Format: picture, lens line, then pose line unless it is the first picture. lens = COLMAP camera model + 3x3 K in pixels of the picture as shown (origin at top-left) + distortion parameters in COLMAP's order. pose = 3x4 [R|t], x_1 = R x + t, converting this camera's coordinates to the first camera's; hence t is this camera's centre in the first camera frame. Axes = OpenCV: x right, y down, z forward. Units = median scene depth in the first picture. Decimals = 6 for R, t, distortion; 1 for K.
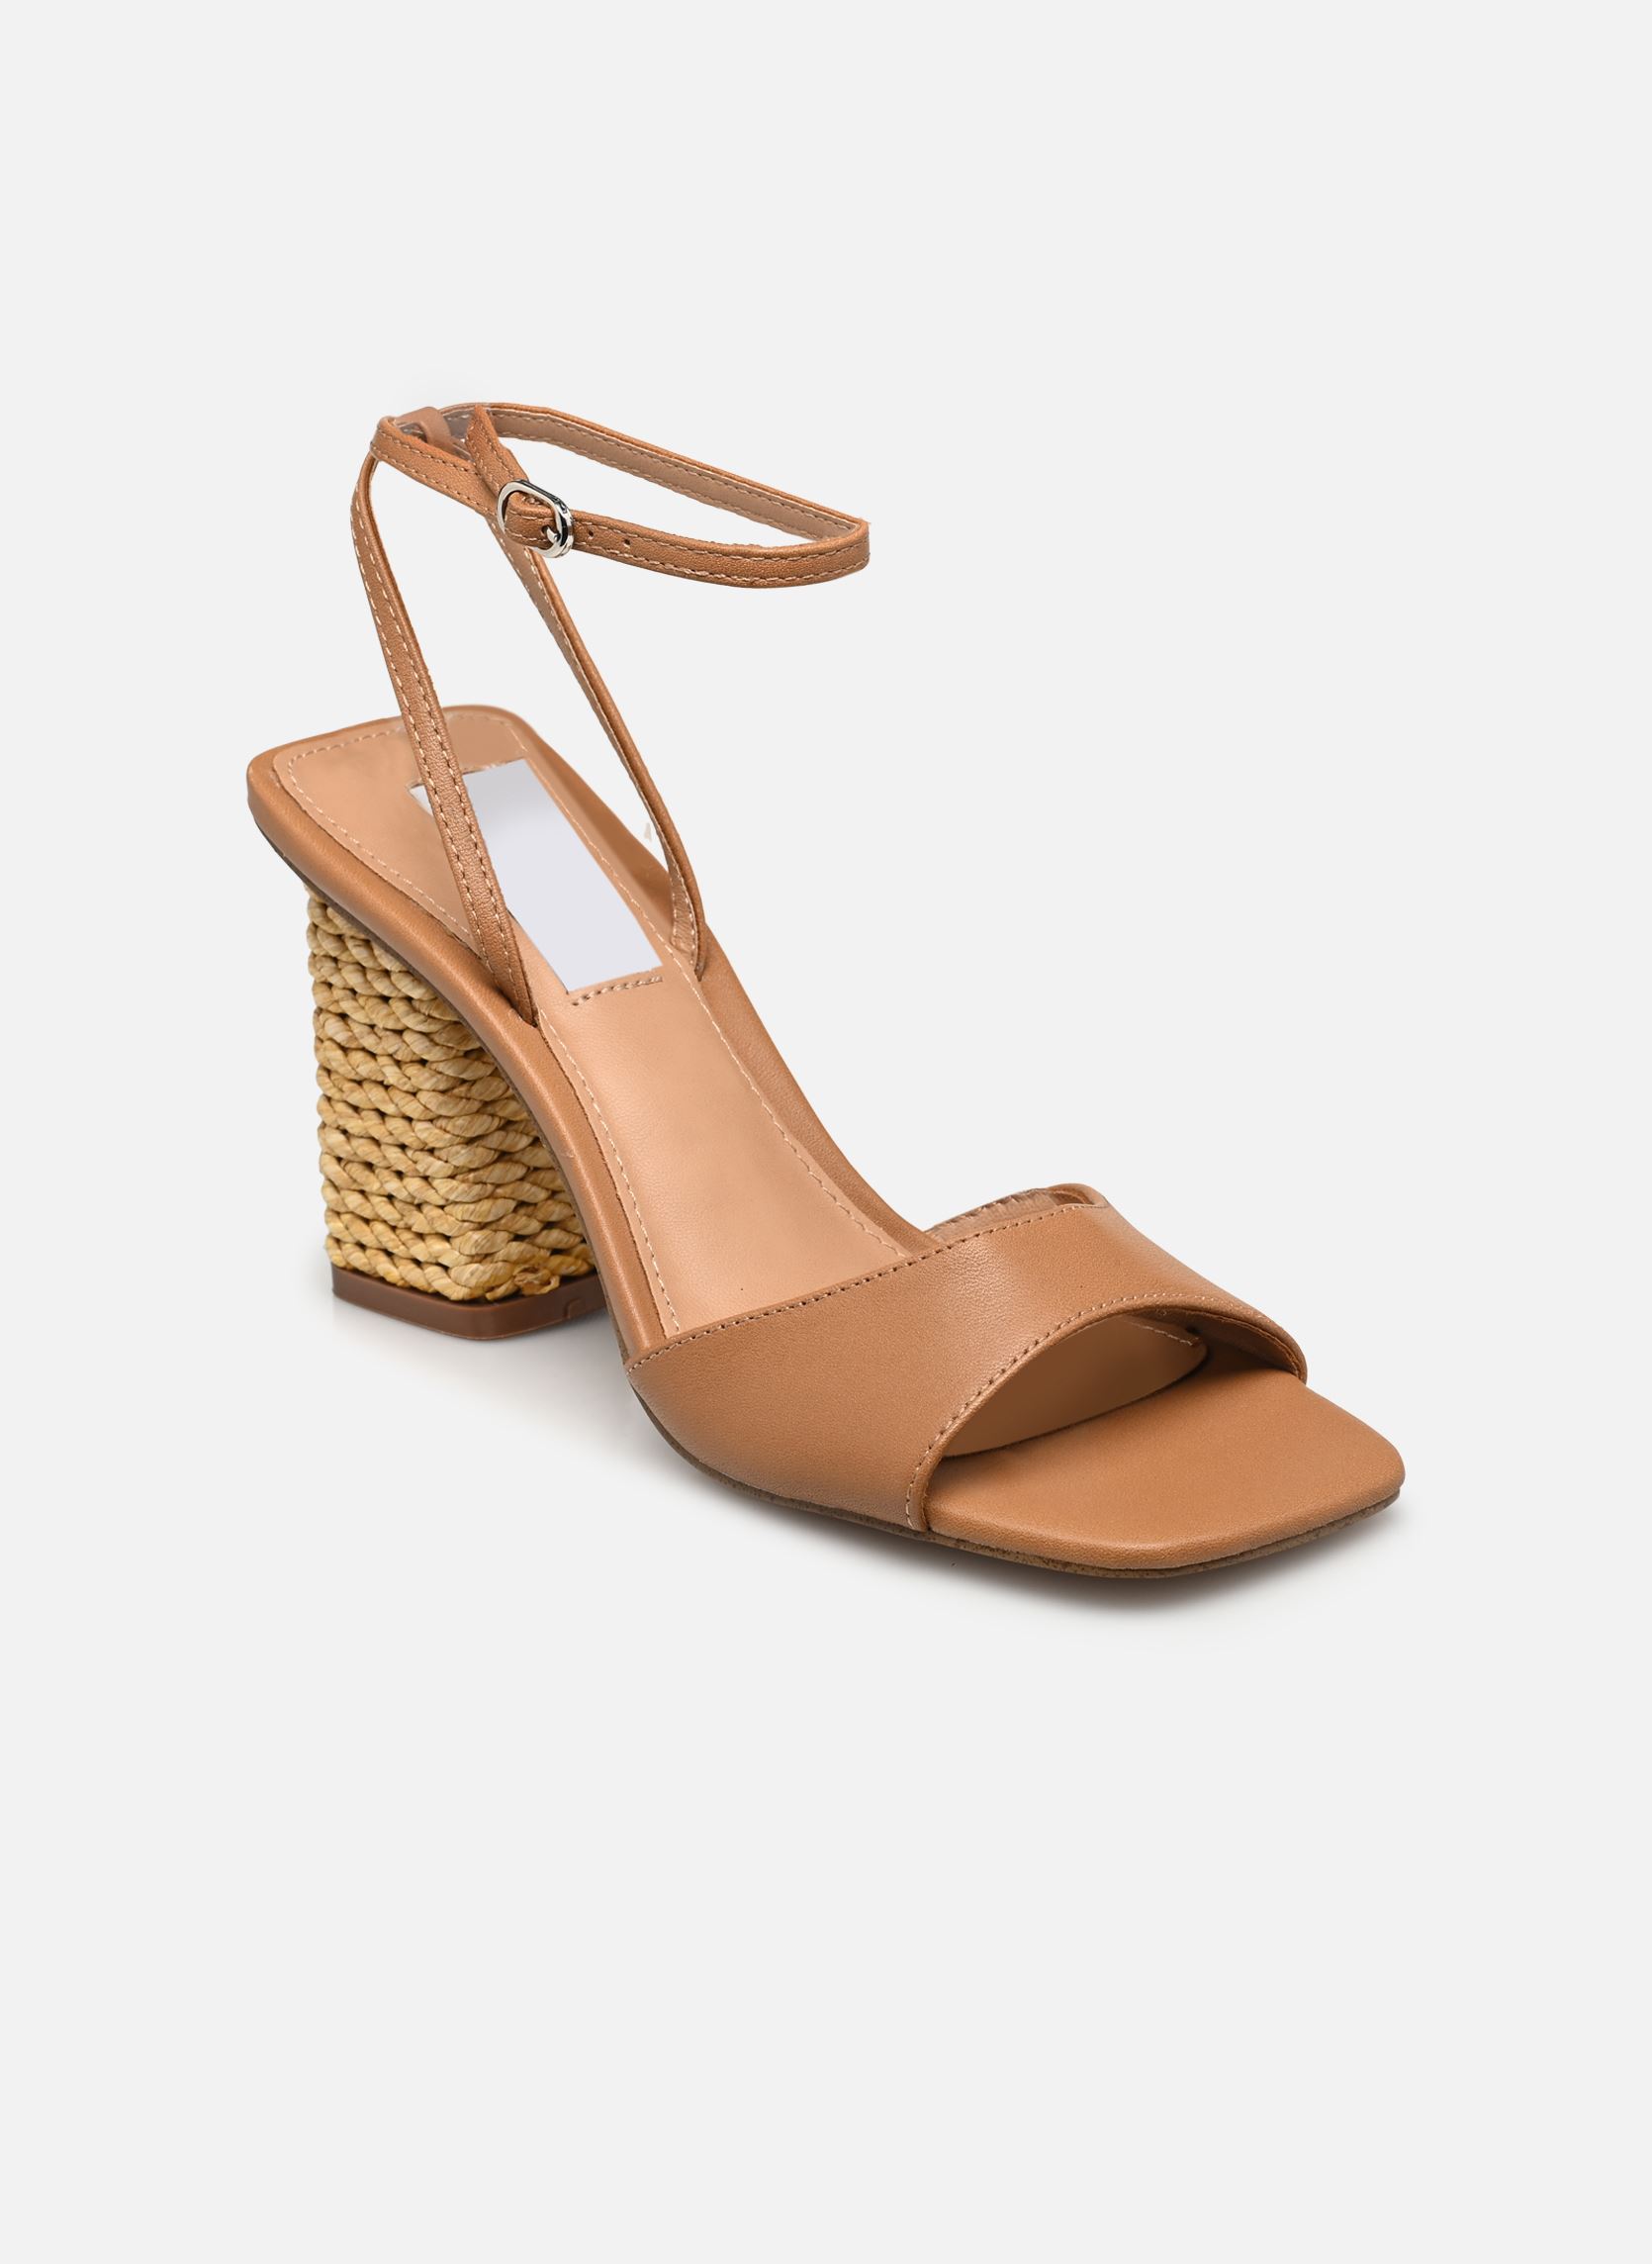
lens RADIAL K [[7382.8, 0, 828.6], [0, 7382.8, 1133.0], [0, 0, 1]] dist [-0.173909, 0.000000]
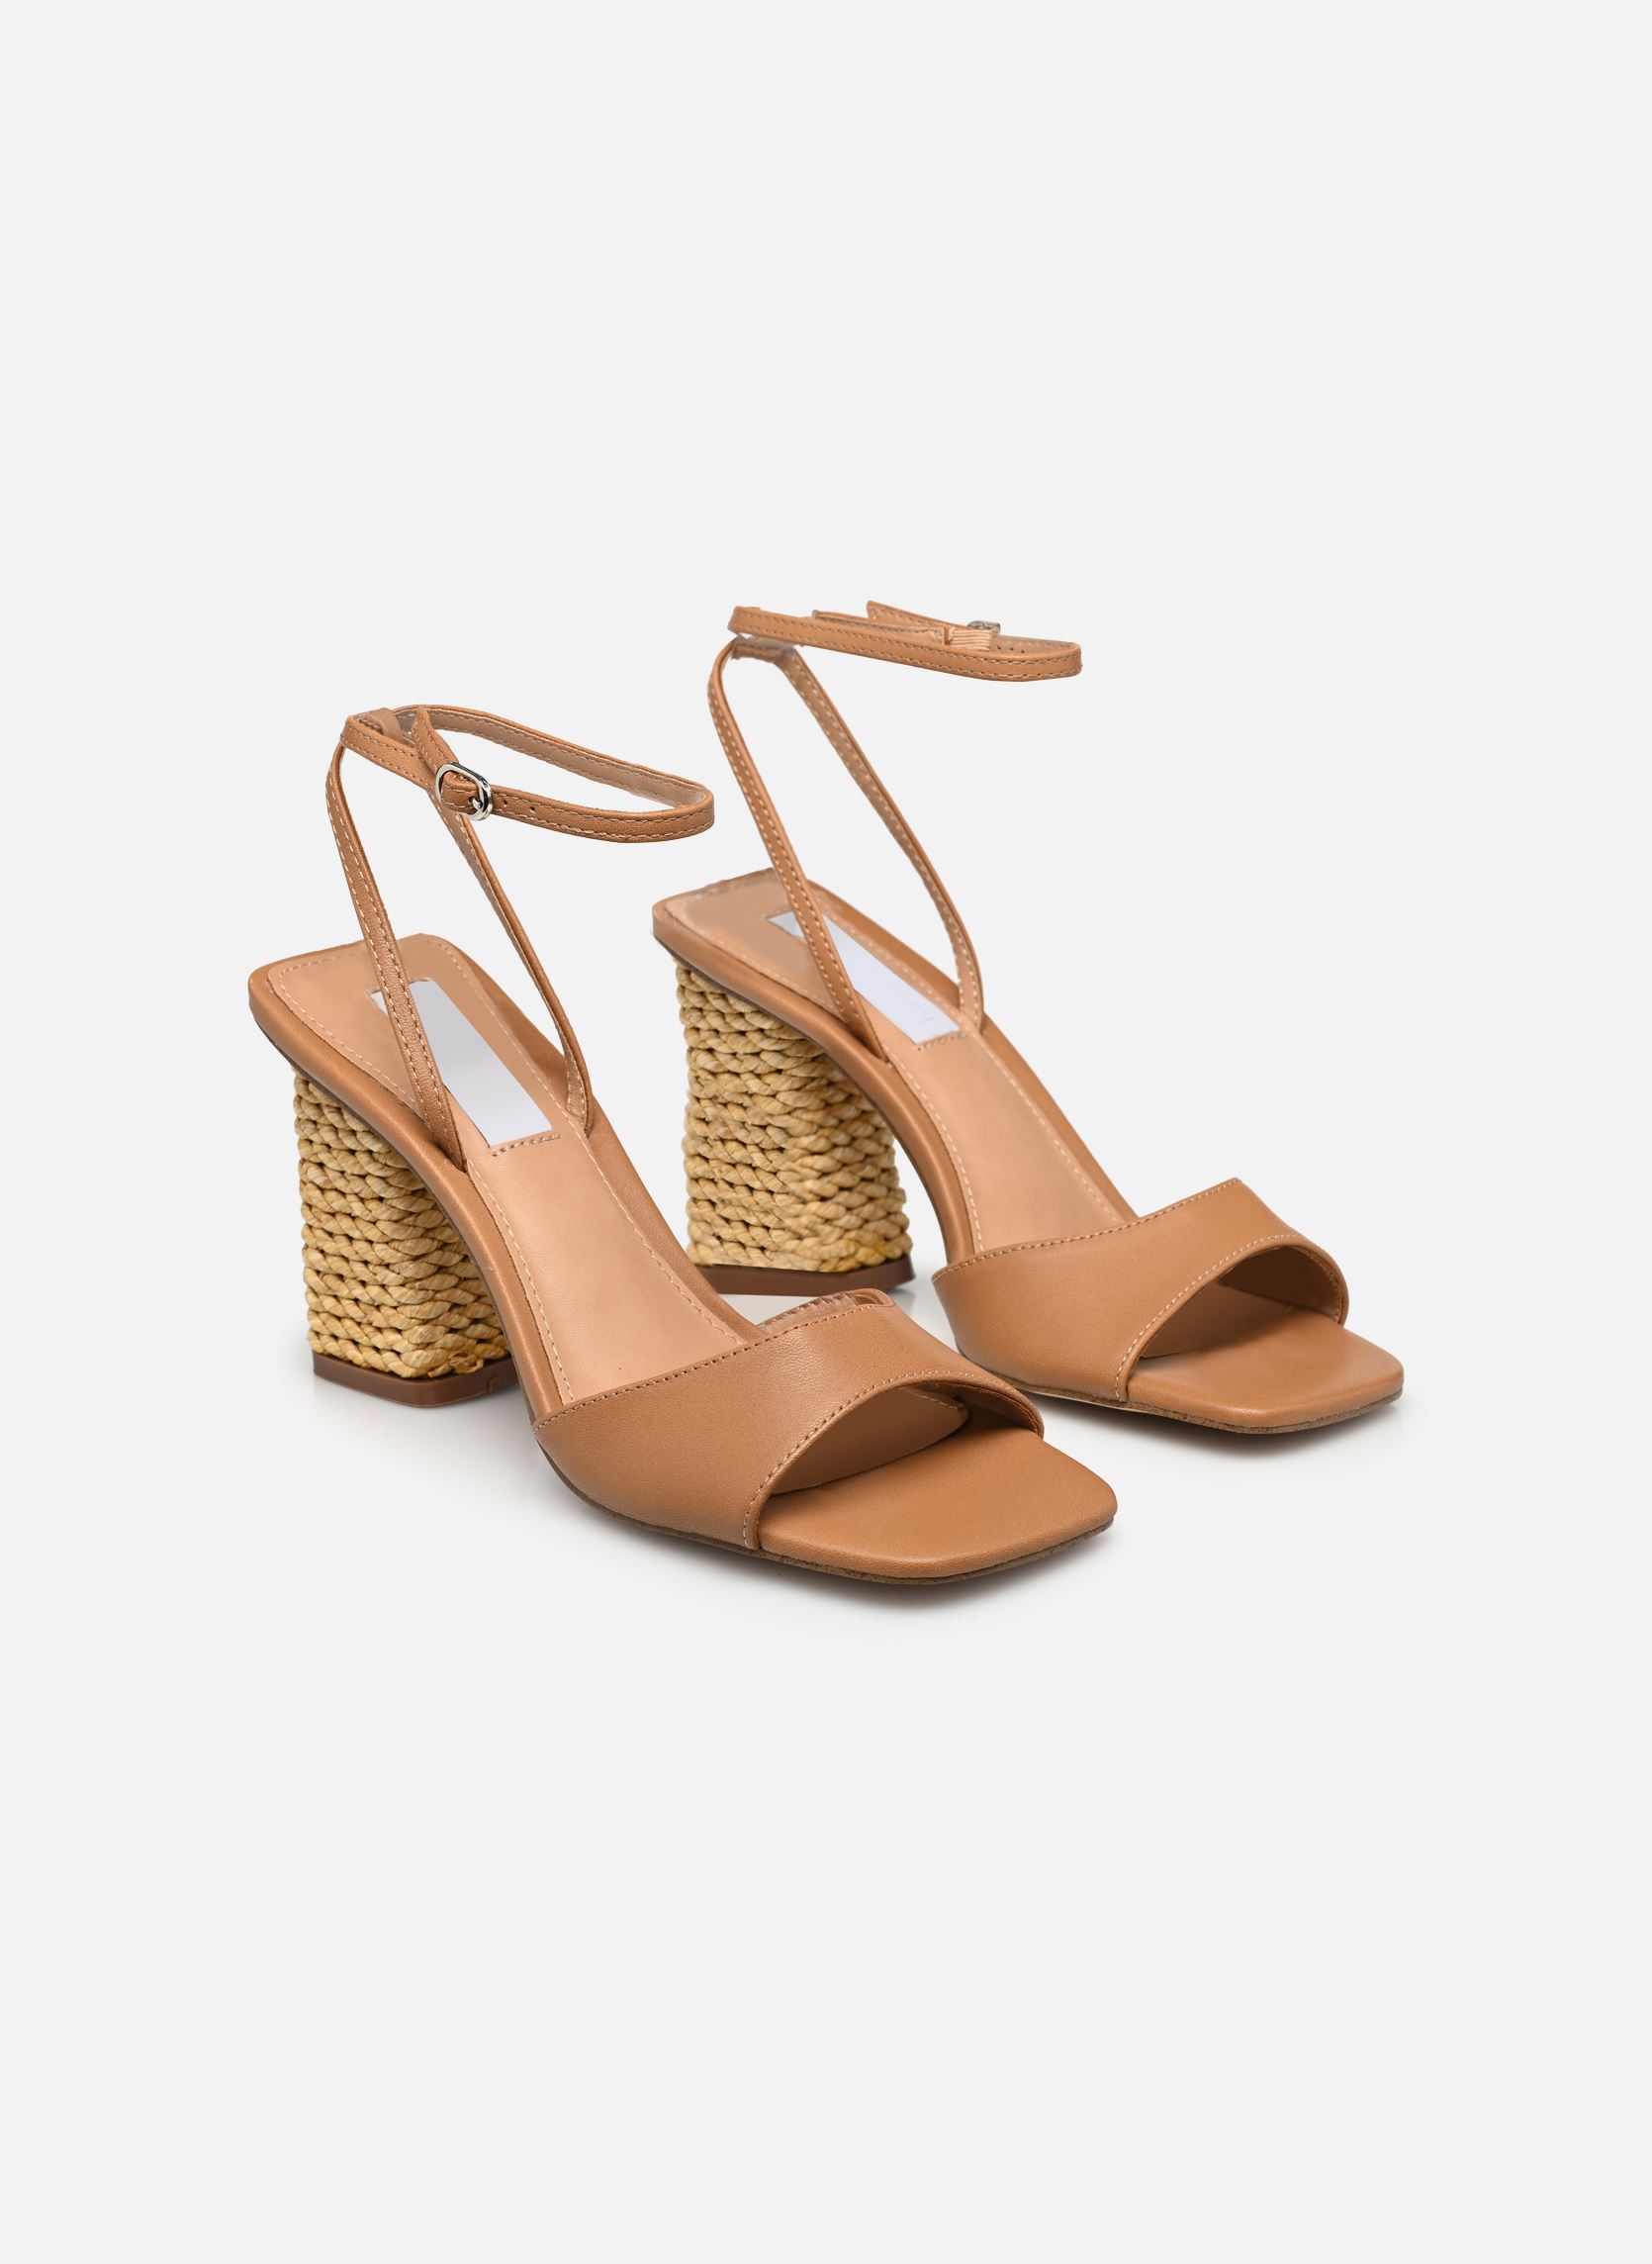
lens RADIAL K [[7382.8, 0, 823.8], [0, 7382.8, 1131.1], [0, 0, 1]] dist [-0.173909, 0.000000]
pose [[0.999905, -0.002020, 0.013630, 0.006993], [0.002079, 0.999988, -0.004324, -0.015965], [-0.013621, 0.004352, 0.999898, -0.335222]]
